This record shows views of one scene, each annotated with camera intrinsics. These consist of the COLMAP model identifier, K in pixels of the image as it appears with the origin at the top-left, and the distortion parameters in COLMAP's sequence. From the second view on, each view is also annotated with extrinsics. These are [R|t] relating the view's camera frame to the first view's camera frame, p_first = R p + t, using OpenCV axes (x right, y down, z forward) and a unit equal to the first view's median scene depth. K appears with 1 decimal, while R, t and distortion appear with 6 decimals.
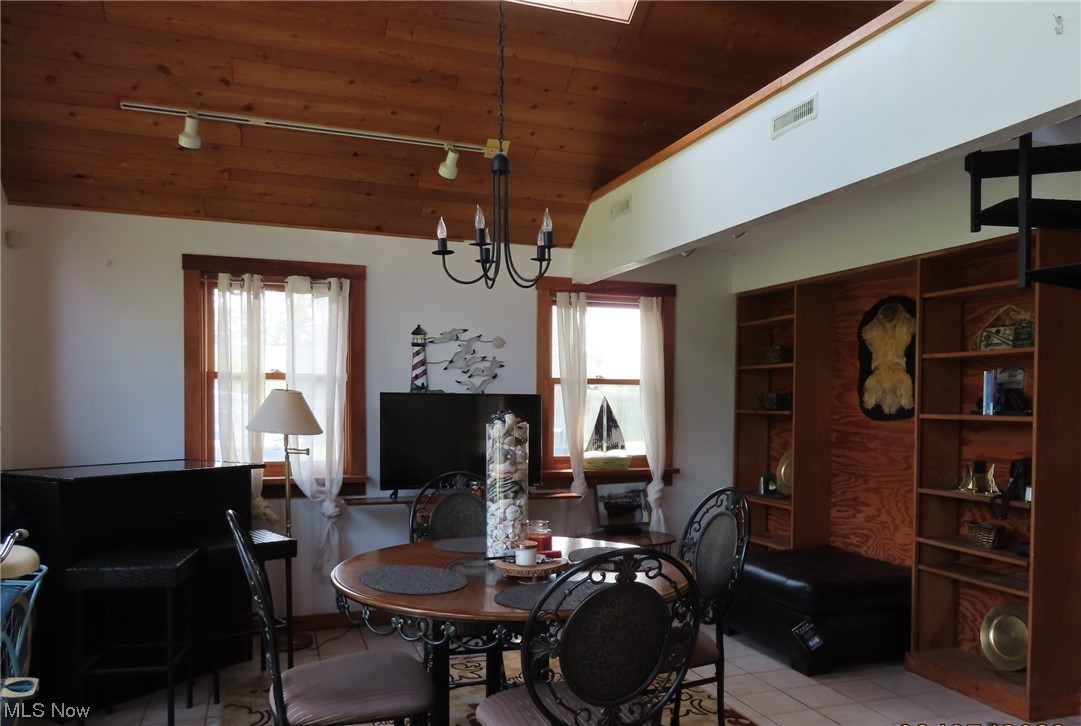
lens RADIAL K [[792.2, 0, 540.5], [0, 792.2, 363.0], [0, 0, 1]] dist [-0.004467, -0.007703]
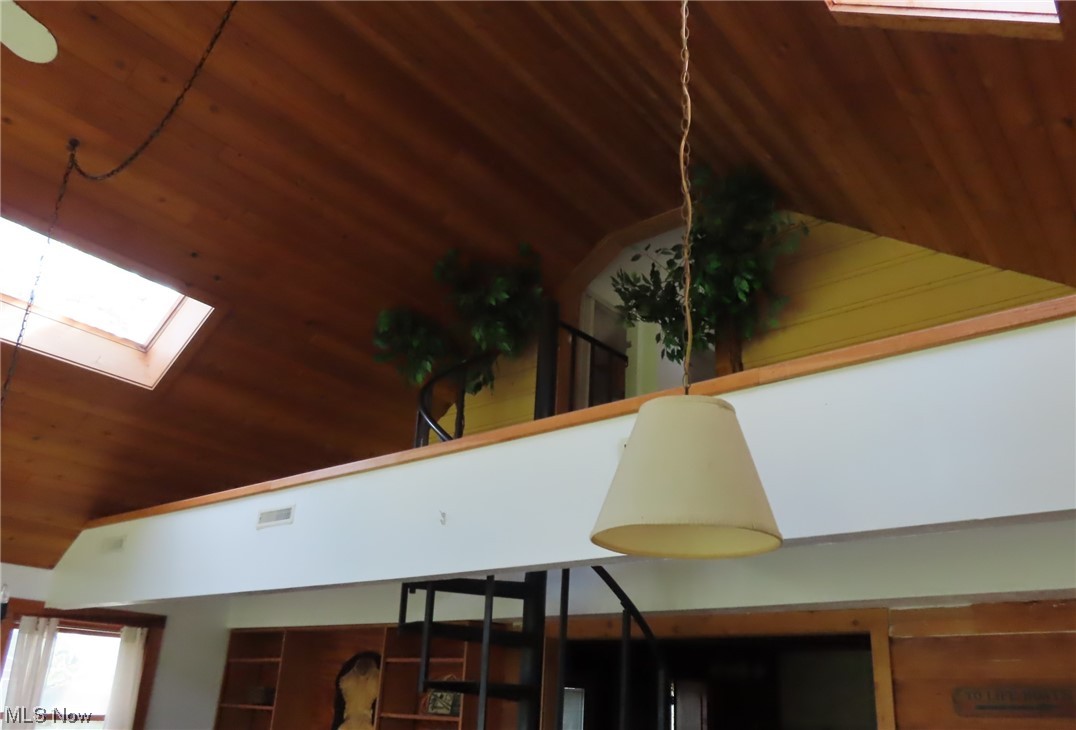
lens RADIAL K [[820.7, 0, 539.2], [0, 820.7, 414.1], [0, 0, 1]] dist [-0.001931, -0.002504]
pose [[0.845601, 0.215690, 0.488301, 0.013551], [-0.067049, 0.950406, -0.303698, -0.065225], [-0.529588, 0.224067, 0.818126, -0.139845]]
